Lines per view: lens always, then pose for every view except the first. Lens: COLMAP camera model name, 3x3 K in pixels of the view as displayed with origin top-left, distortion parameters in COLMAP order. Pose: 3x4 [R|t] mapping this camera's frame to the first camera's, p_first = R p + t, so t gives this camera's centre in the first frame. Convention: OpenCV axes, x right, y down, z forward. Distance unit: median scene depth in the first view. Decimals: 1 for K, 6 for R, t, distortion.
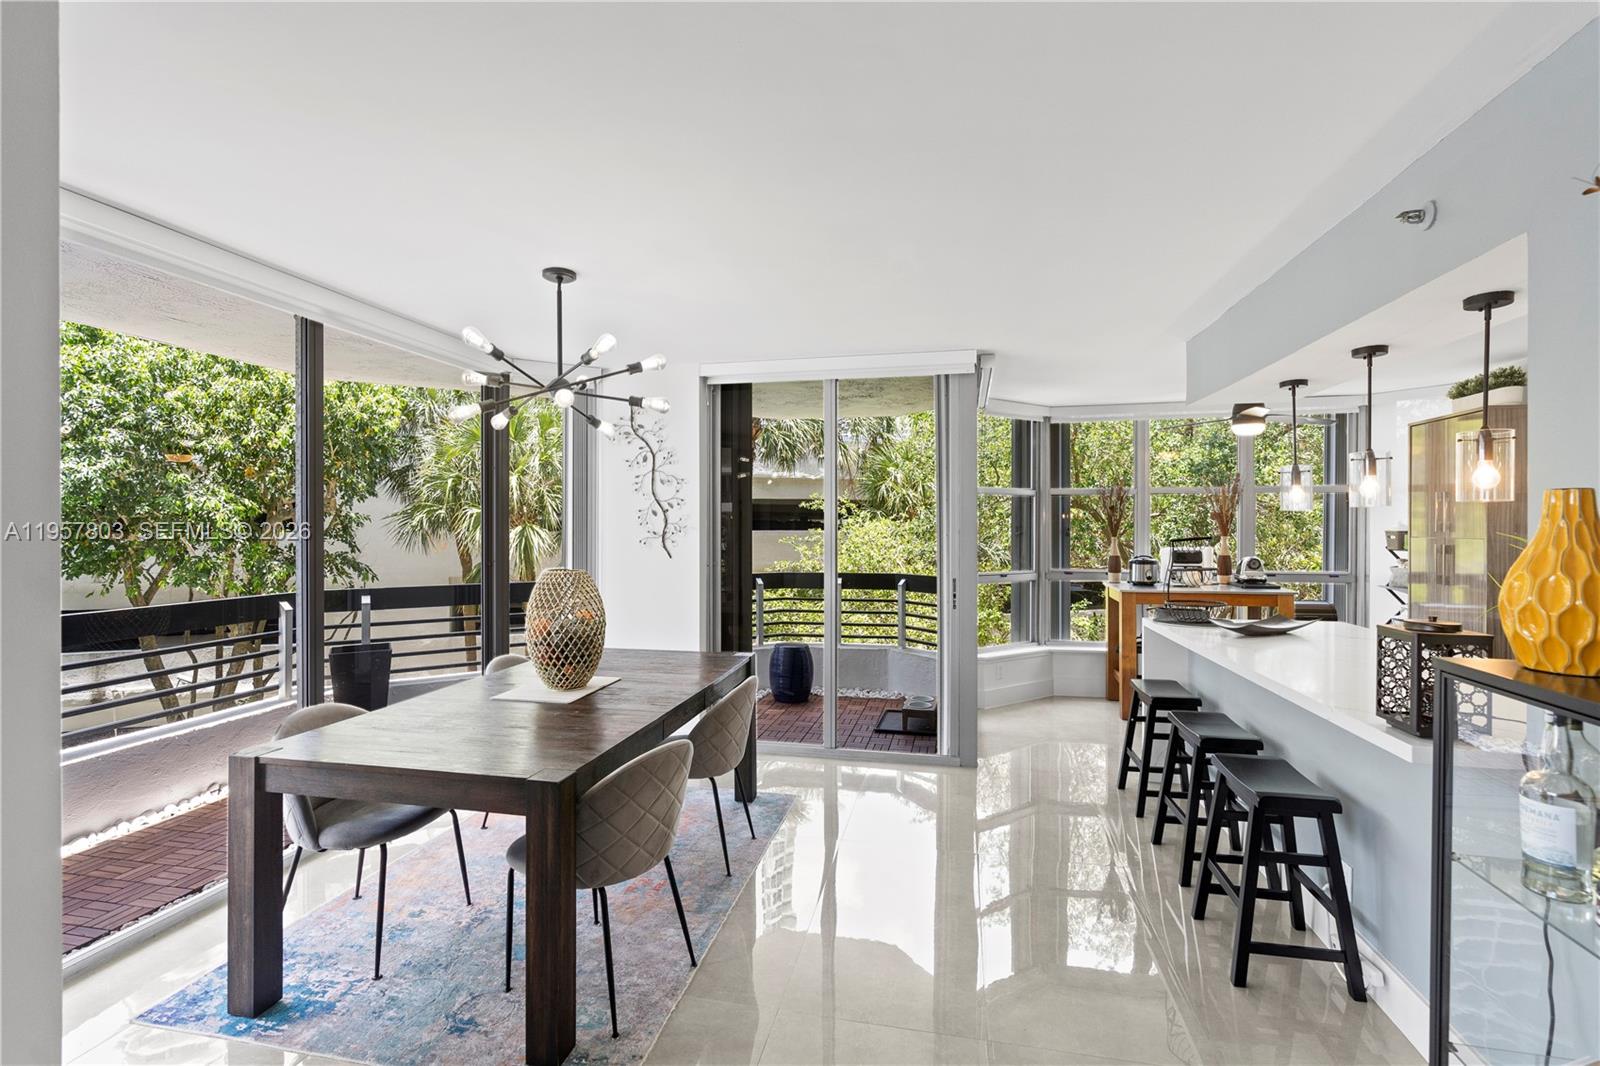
lens RADIAL K [[726.3, 0, 789.3], [0, 726.3, 530.5], [0, 0, 1]] dist [-0.012873, 0.000220]
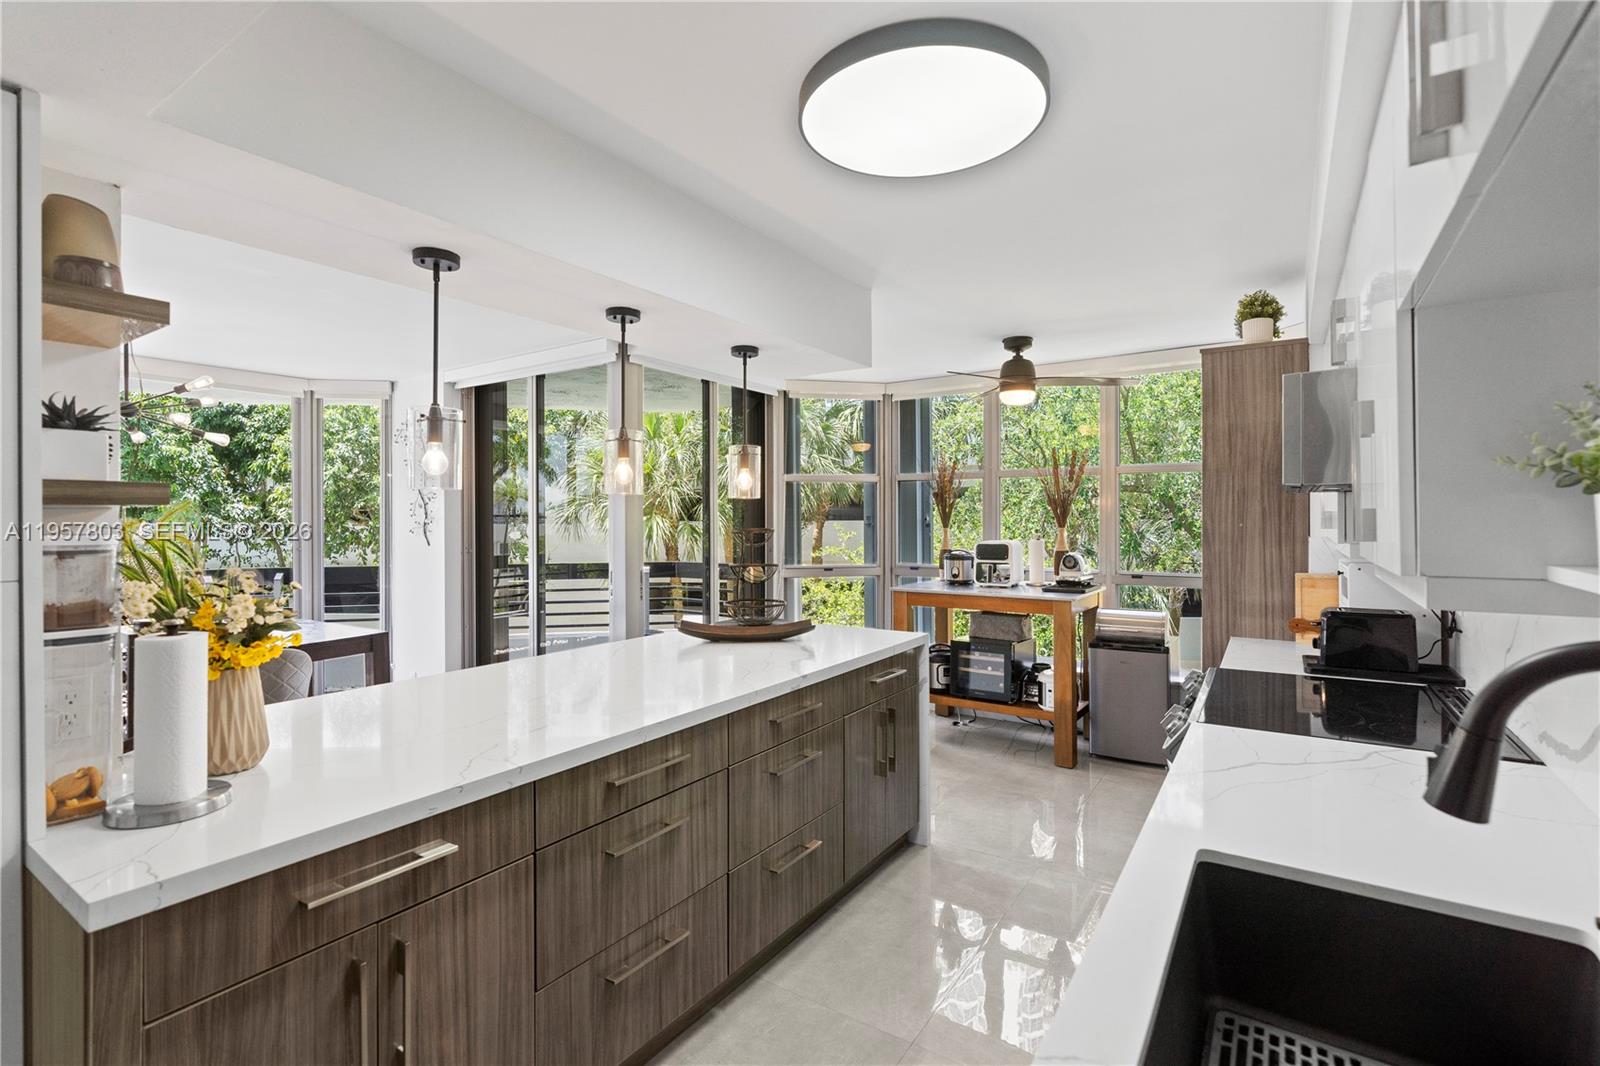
lens RADIAL K [[733.3, 0, 803.5], [0, 733.3, 515.5], [0, 0, 1]] dist [0.000915, 0.000083]
pose [[0.936186, -0.006340, -0.351448, 0.694256], [0.004678, 0.999973, -0.005578, -0.000542], [0.351474, 0.003578, 0.936191, 0.125358]]
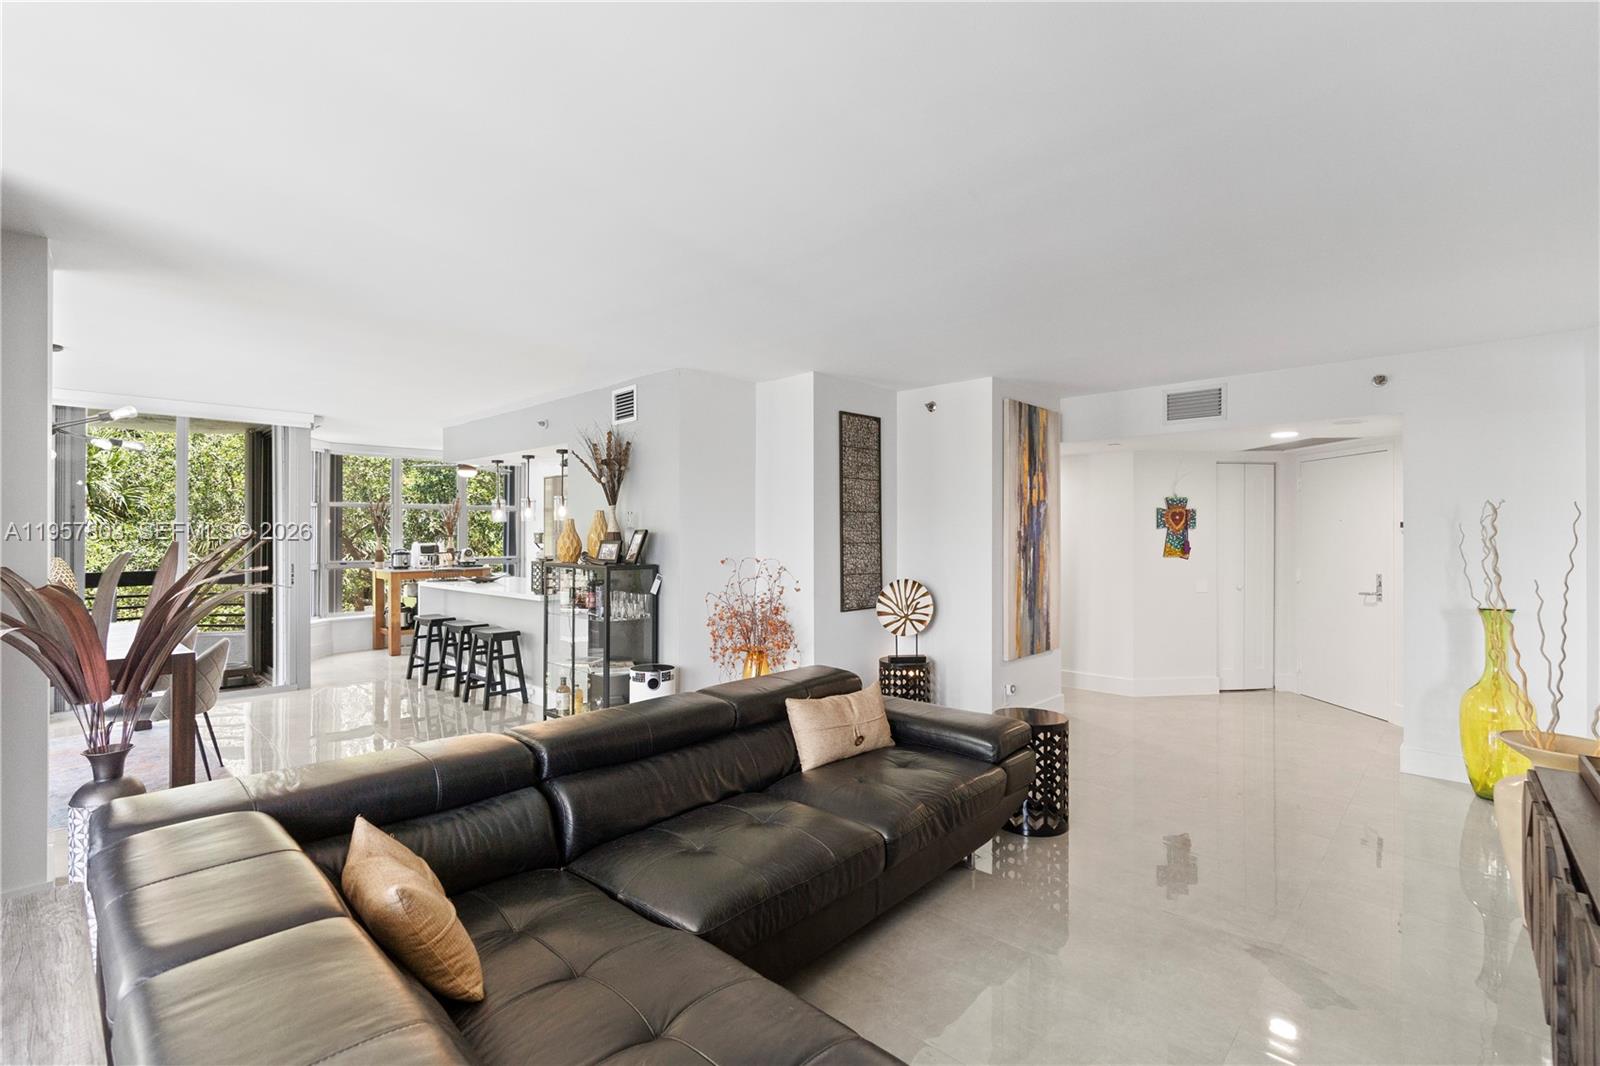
lens RADIAL K [[726.3, 0, 789.3], [0, 726.3, 530.5], [0, 0, 1]] dist [-0.012873, 0.000220]
pose [[0.515257, 0.006617, 0.857010, -0.429127], [0.000966, 0.999965, -0.008302, 0.010464], [-0.857035, 0.005106, 0.515233, -0.520735]]
